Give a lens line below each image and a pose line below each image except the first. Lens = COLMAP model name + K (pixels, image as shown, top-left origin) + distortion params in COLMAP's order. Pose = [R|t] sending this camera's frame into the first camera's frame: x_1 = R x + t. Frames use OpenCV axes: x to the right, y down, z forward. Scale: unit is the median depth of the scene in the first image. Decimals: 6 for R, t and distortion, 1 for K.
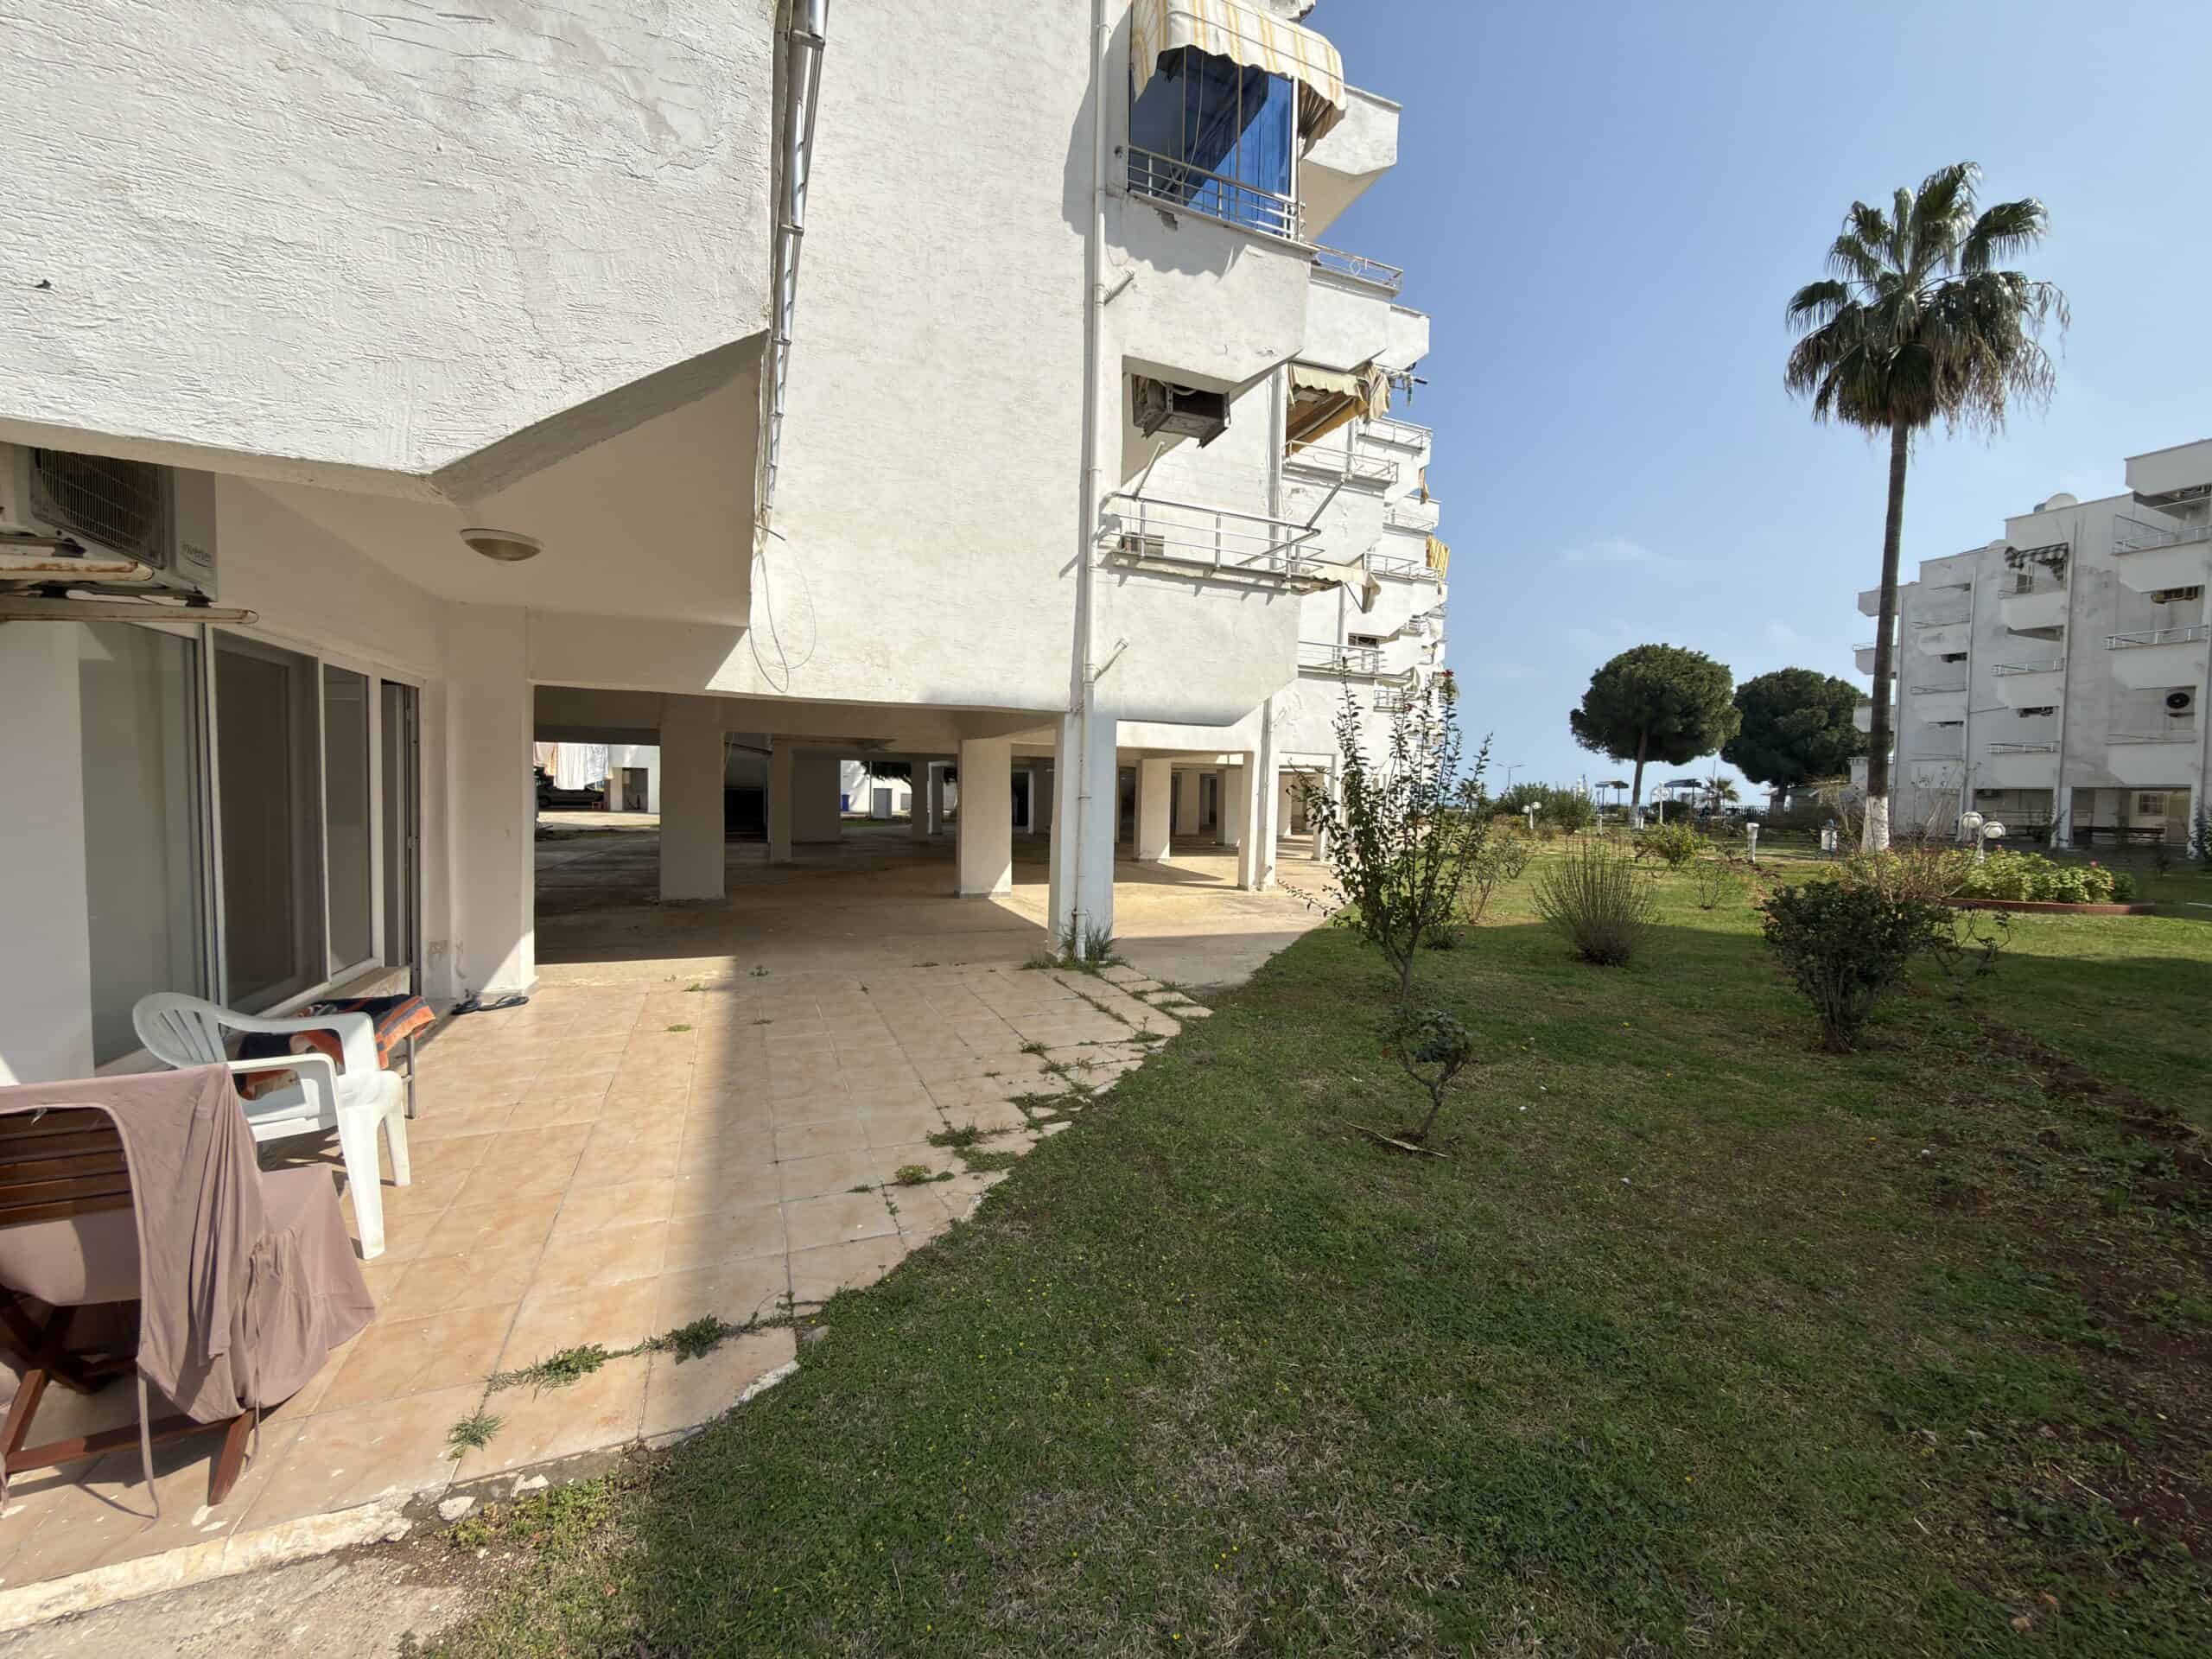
lens RADIAL K [[876.1, 0, 1111.6], [0, 876.1, 827.3], [0, 0, 1]] dist [0.000382, -0.000298]
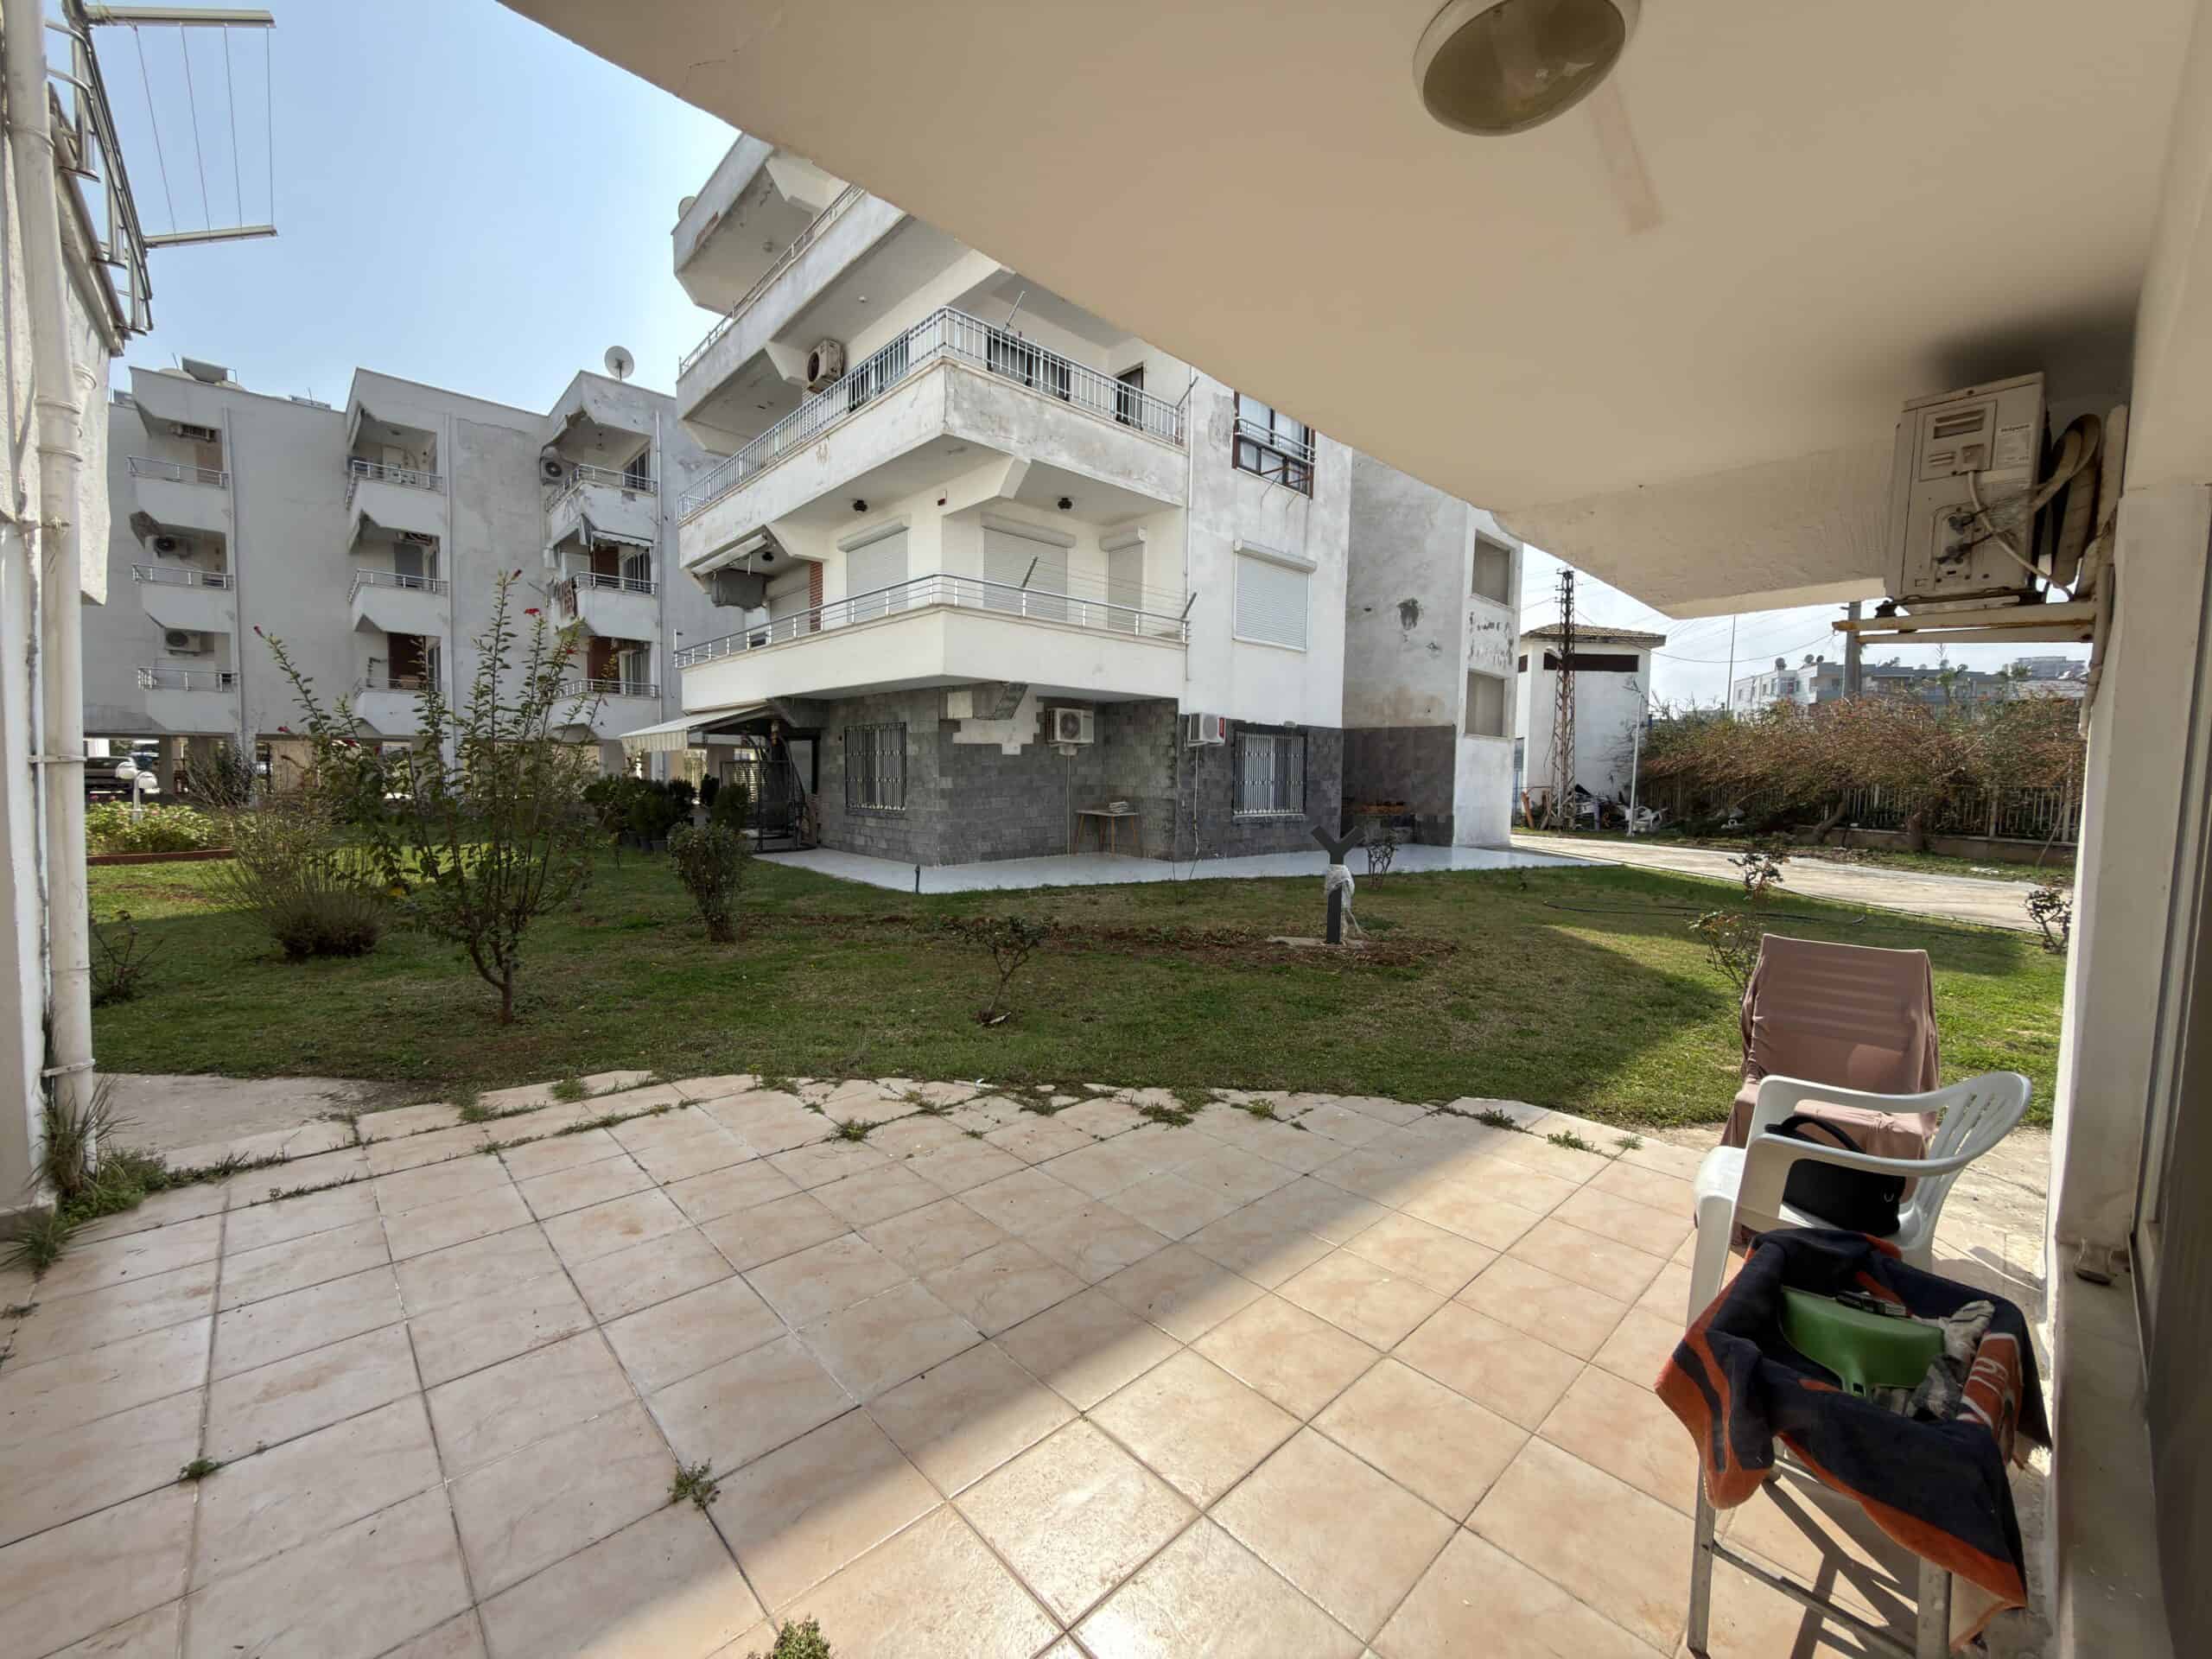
lens RADIAL K [[876.1, 0, 1107.7], [0, 876.1, 826.4], [0, 0, 1]] dist [0.000382, -0.000298]
pose [[-0.345729, -0.083977, 0.934569, -0.913401], [0.012649, 0.995480, 0.094130, -0.062948], [-0.938249, 0.044365, -0.343104, 1.192541]]
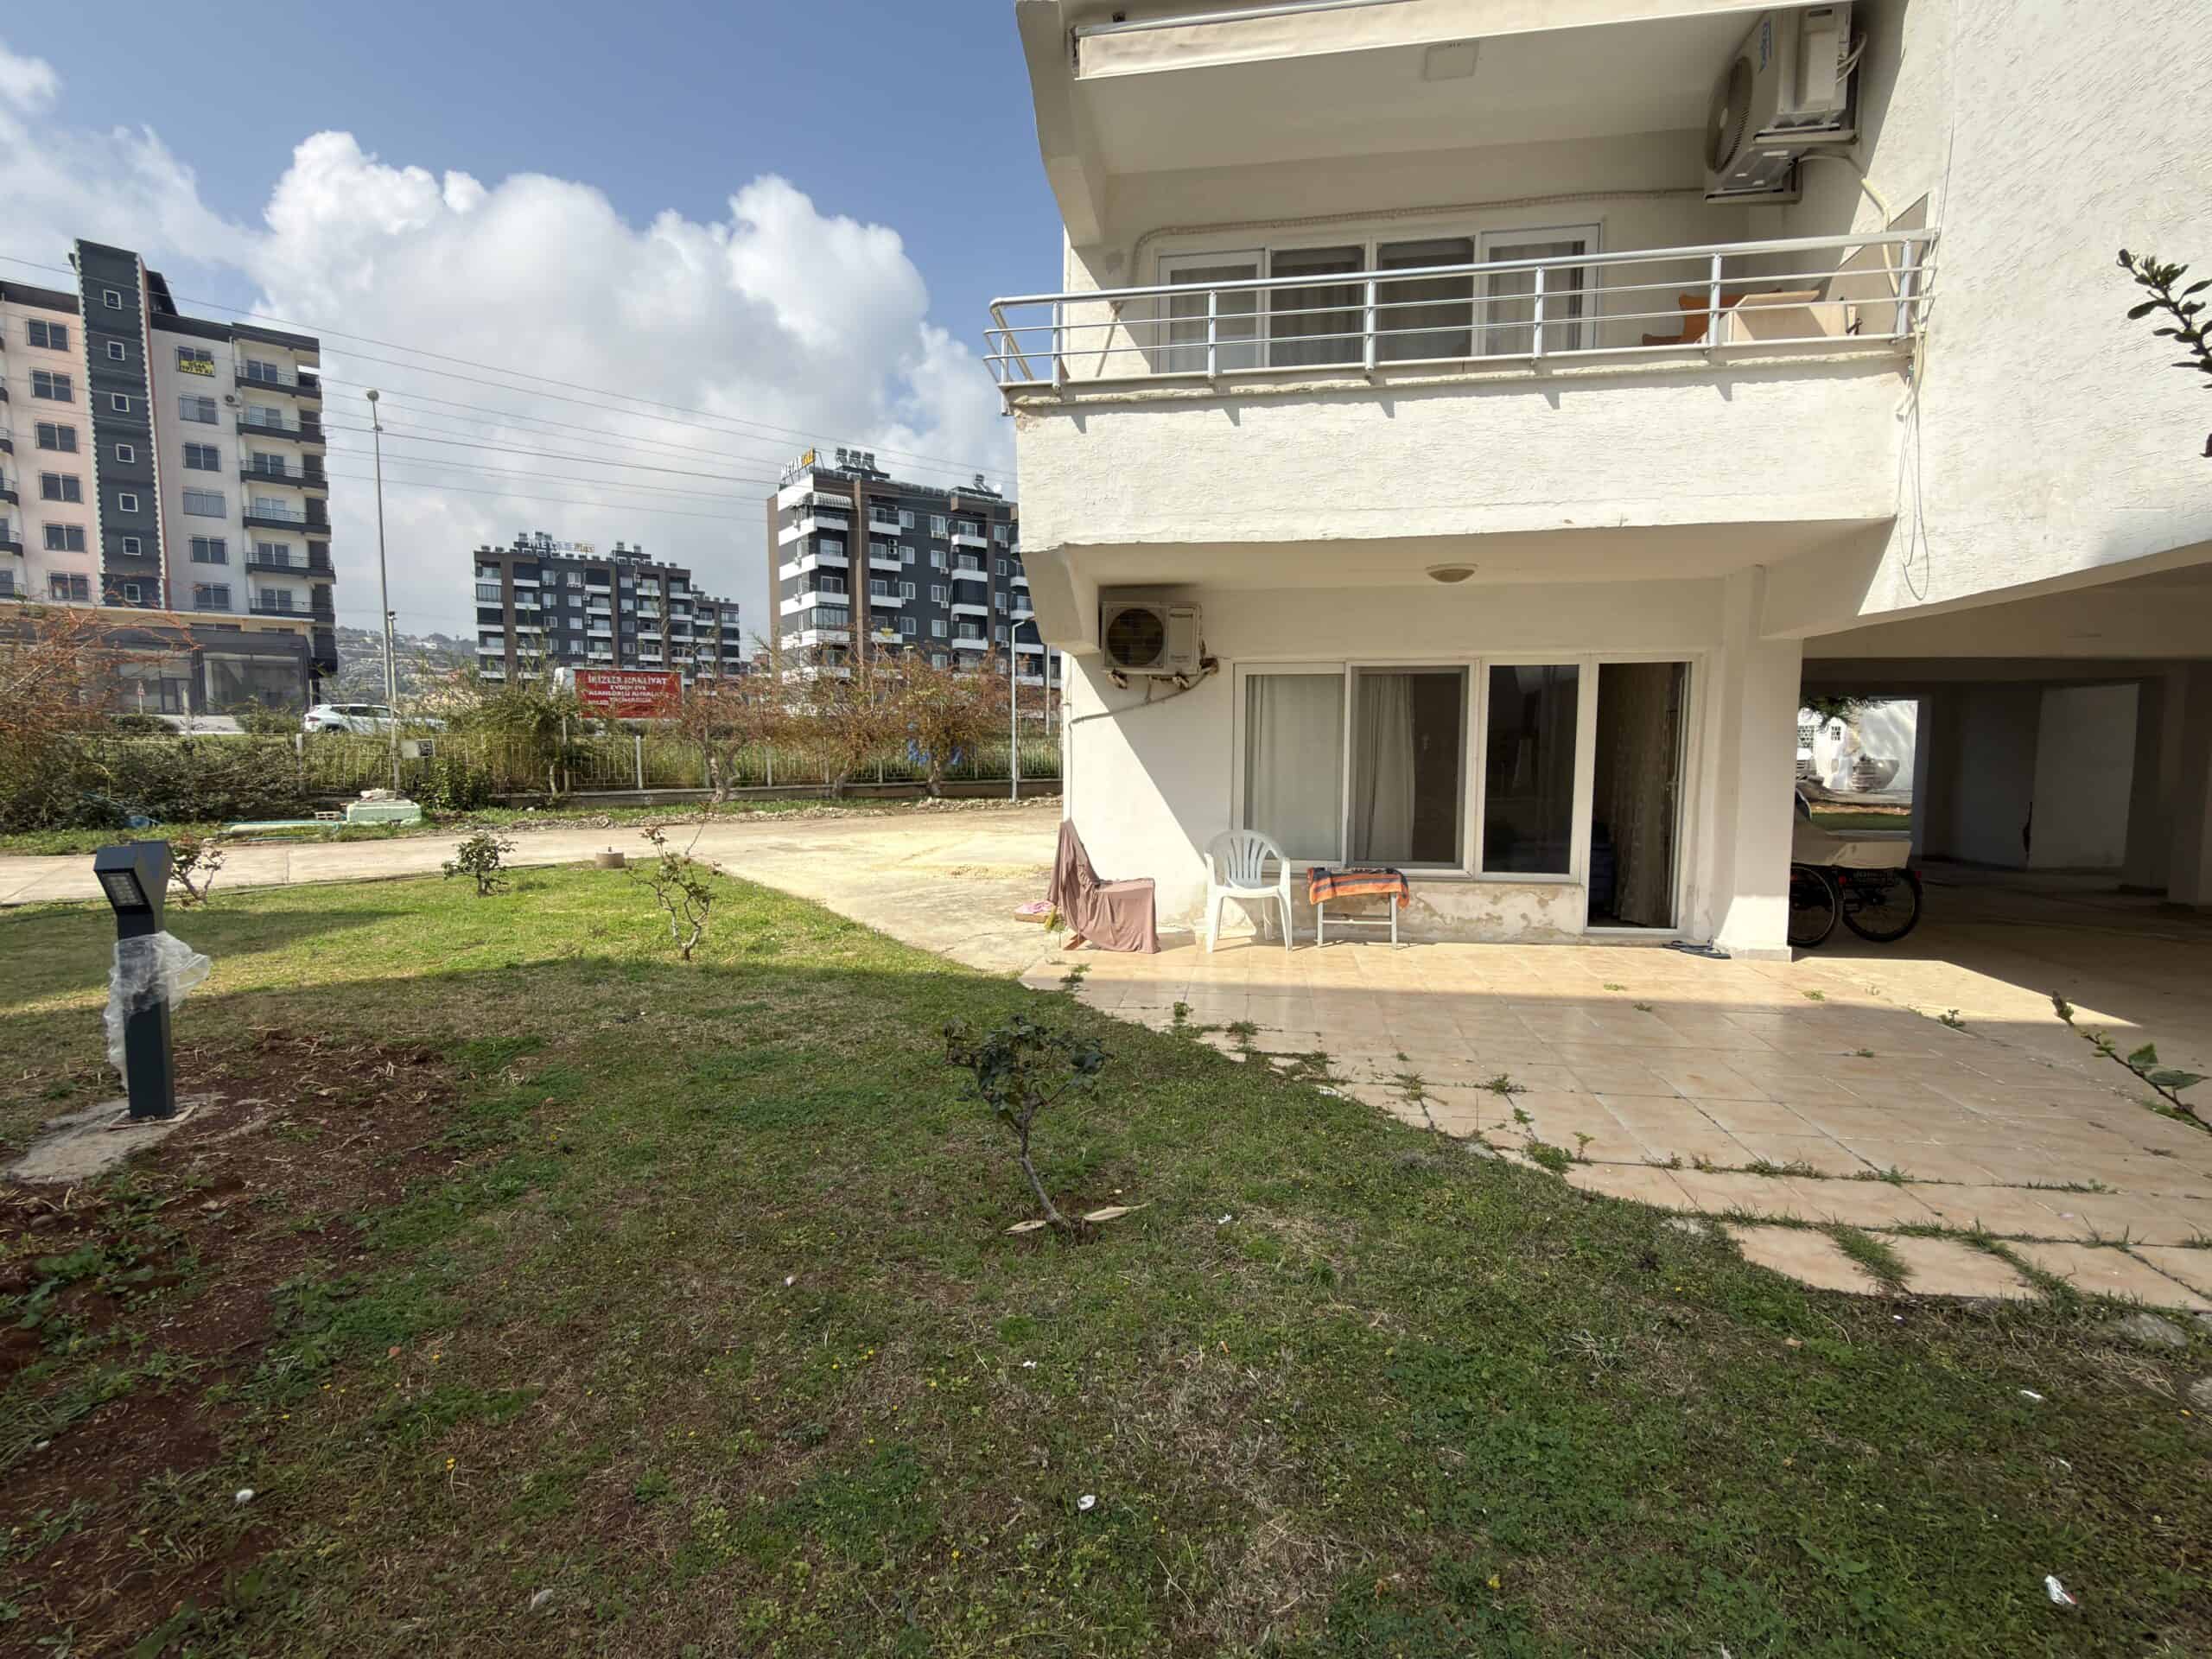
lens RADIAL K [[989.1, 0, 1109.1], [0, 989.1, 833.3], [0, 0, 1]] dist [-0.004060, -0.000131]
pose [[-0.527307, 0.054666, -0.847914, 0.898002], [-0.048756, 0.994337, 0.094427, -0.025357], [0.848275, 0.091133, -0.521656, 1.304375]]
